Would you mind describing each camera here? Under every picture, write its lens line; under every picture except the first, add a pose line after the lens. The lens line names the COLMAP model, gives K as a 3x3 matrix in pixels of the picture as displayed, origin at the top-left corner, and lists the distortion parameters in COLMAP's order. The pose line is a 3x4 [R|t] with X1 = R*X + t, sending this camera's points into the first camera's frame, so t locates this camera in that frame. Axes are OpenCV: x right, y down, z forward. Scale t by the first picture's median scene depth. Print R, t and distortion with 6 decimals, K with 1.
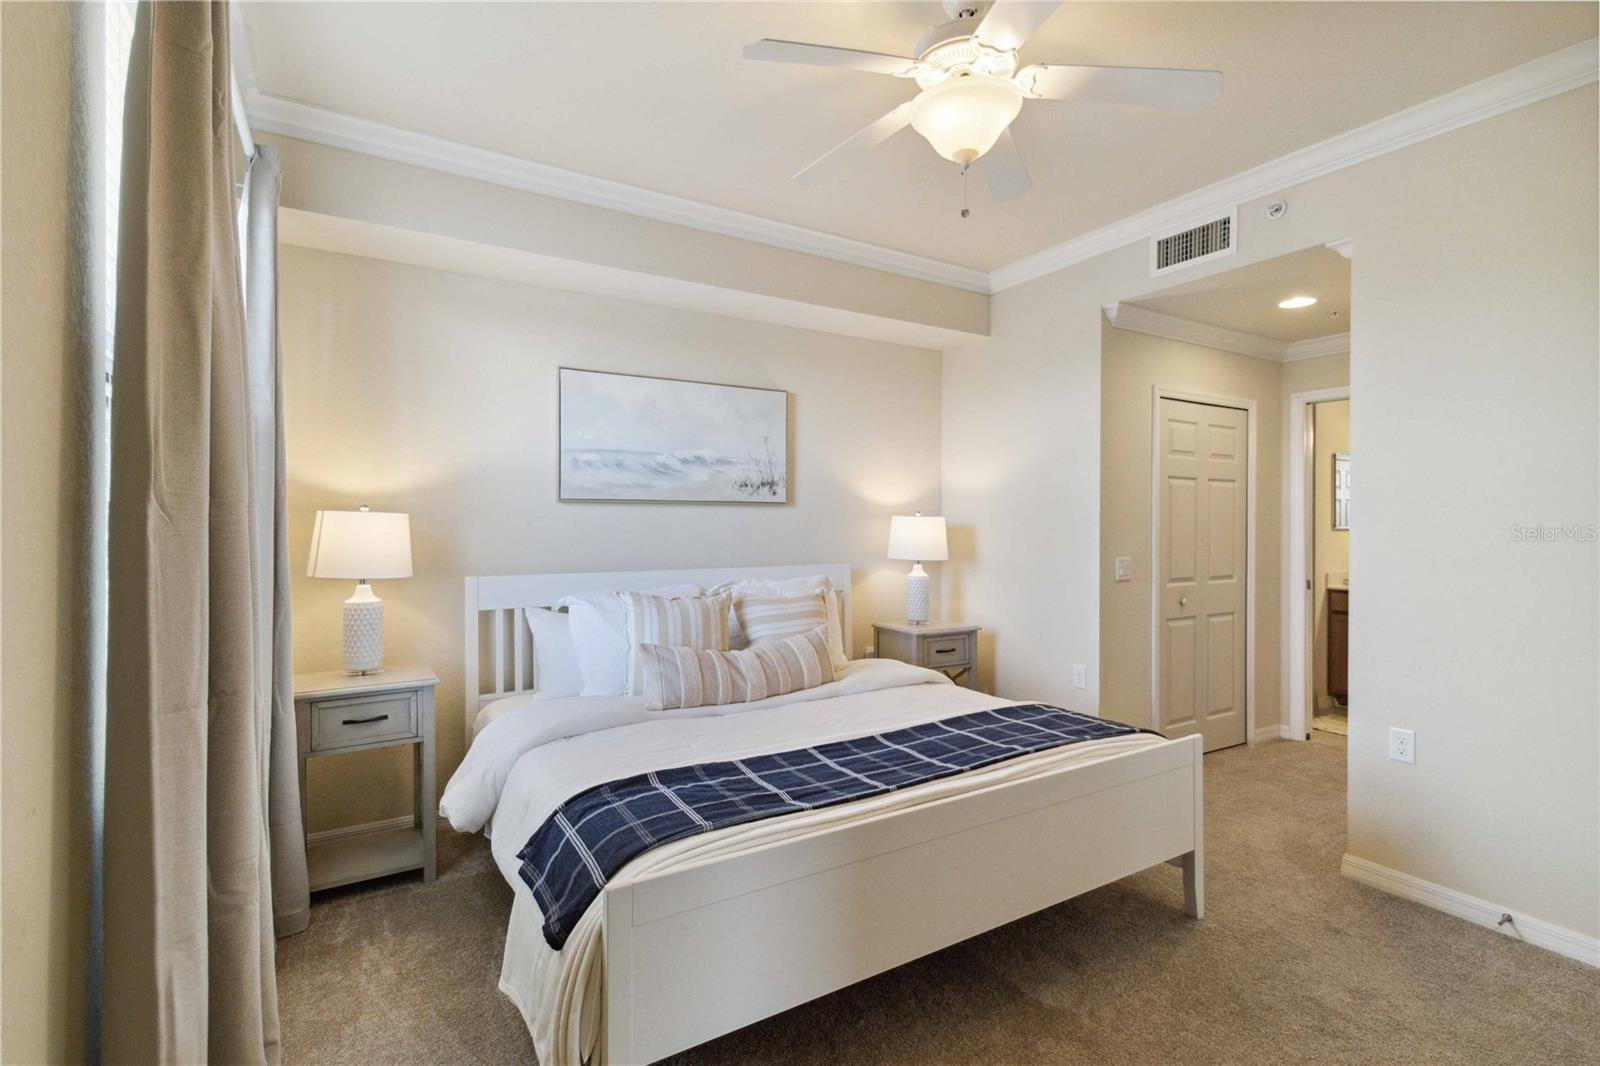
lens RADIAL K [[751.5, 0, 799.3], [0, 751.5, 518.0], [0, 0, 1]] dist [0.003051, 0.000775]
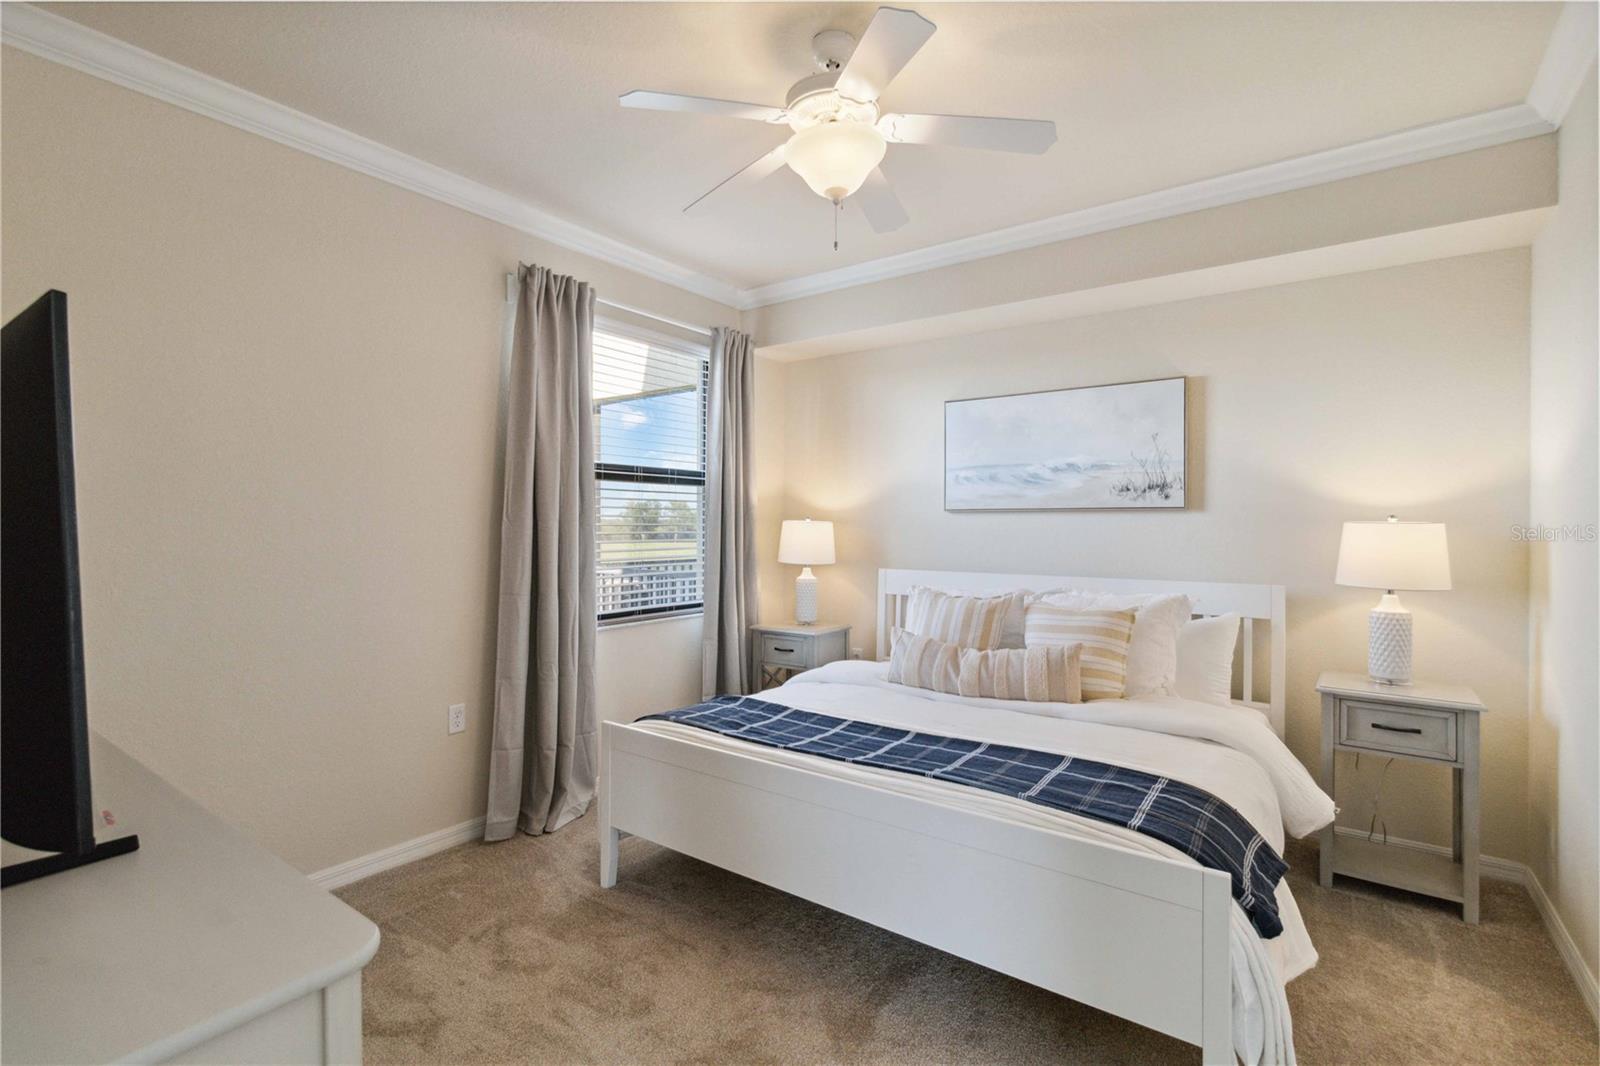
lens RADIAL K [[751.5, 0, 794.8], [0, 751.5, 536.9], [0, 0, 1]] dist [0.003051, 0.000775]
pose [[0.366610, 0.016130, -0.930235, 0.706396], [0.004172, 0.999811, 0.018981, -0.005390], [0.930365, -0.010839, 0.366474, 0.314164]]
